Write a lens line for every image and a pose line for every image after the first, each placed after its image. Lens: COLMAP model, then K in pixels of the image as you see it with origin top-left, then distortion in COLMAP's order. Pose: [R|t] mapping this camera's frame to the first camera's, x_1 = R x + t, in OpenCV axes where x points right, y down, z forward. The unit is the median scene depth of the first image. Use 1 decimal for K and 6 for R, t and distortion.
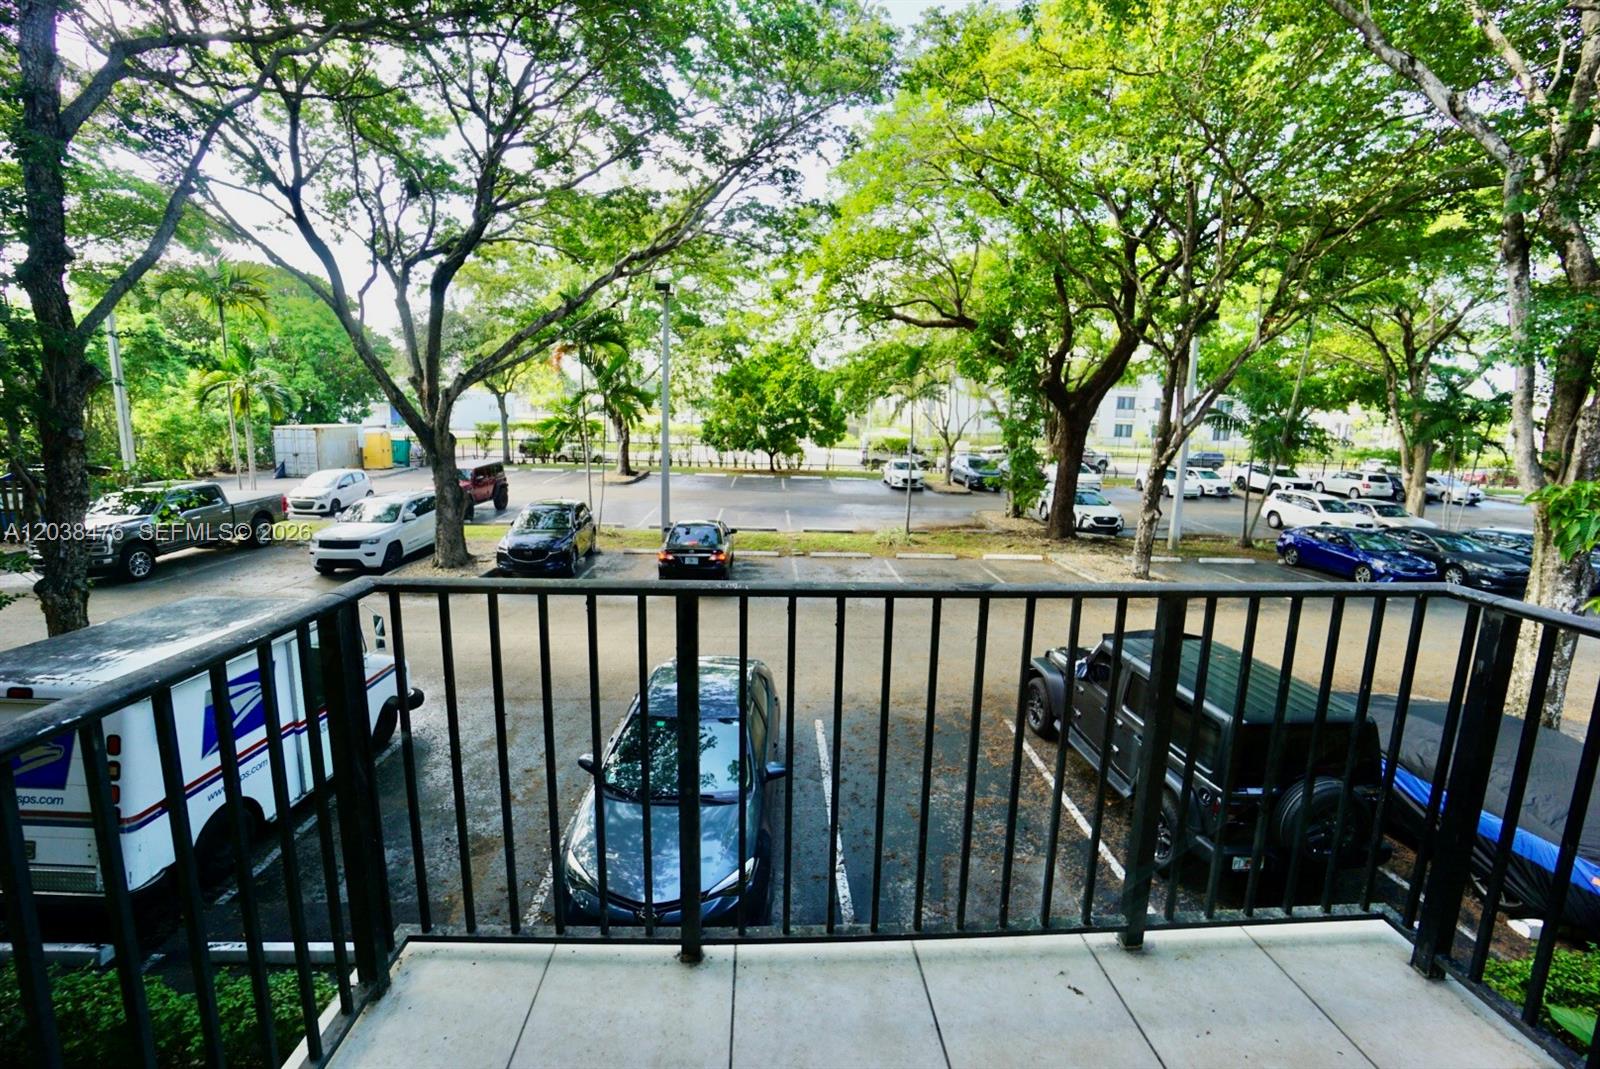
lens RADIAL K [[691.4, 0, 791.0], [0, 691.4, 535.0], [0, 0, 1]] dist [-0.001508, -0.000035]
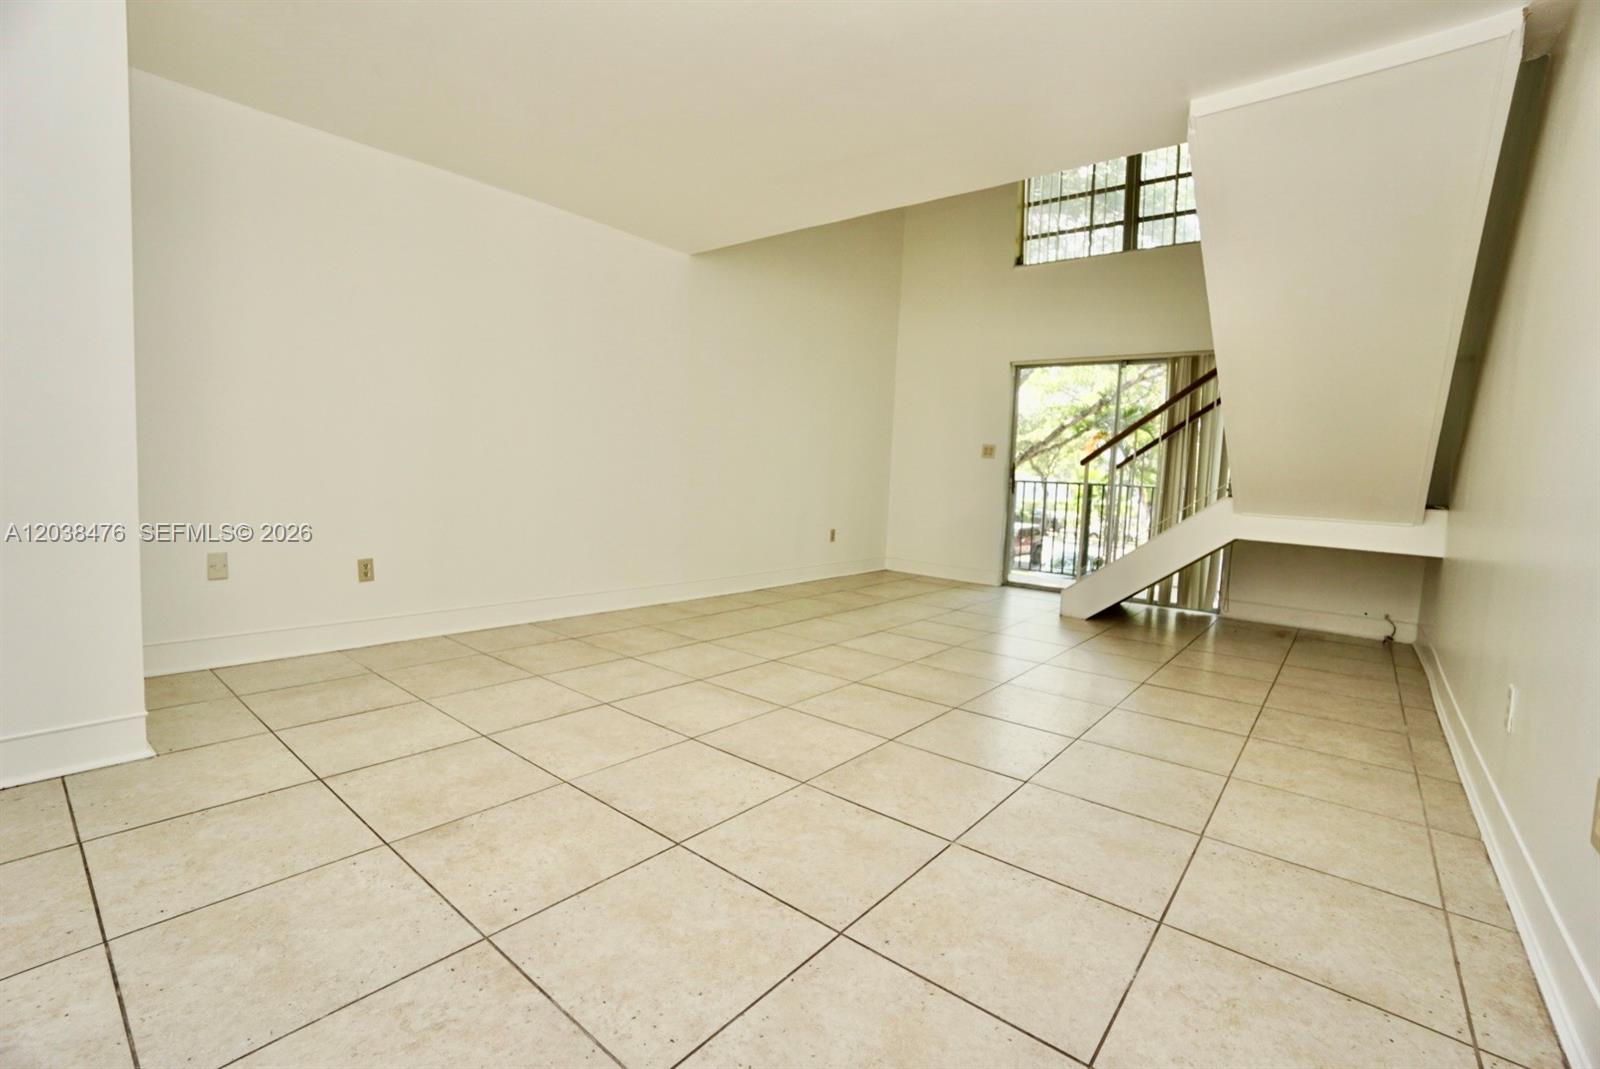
lens RADIAL K [[691.4, 0, 799.2], [0, 691.4, 527.3], [0, 0, 1]] dist [-0.001508, -0.000035]
pose [[0.745407, 0.047470, -0.664918, 0.115322], [-0.131483, 0.988336, -0.076839, 0.067265], [0.653515, 0.144702, 0.742954, -0.271365]]
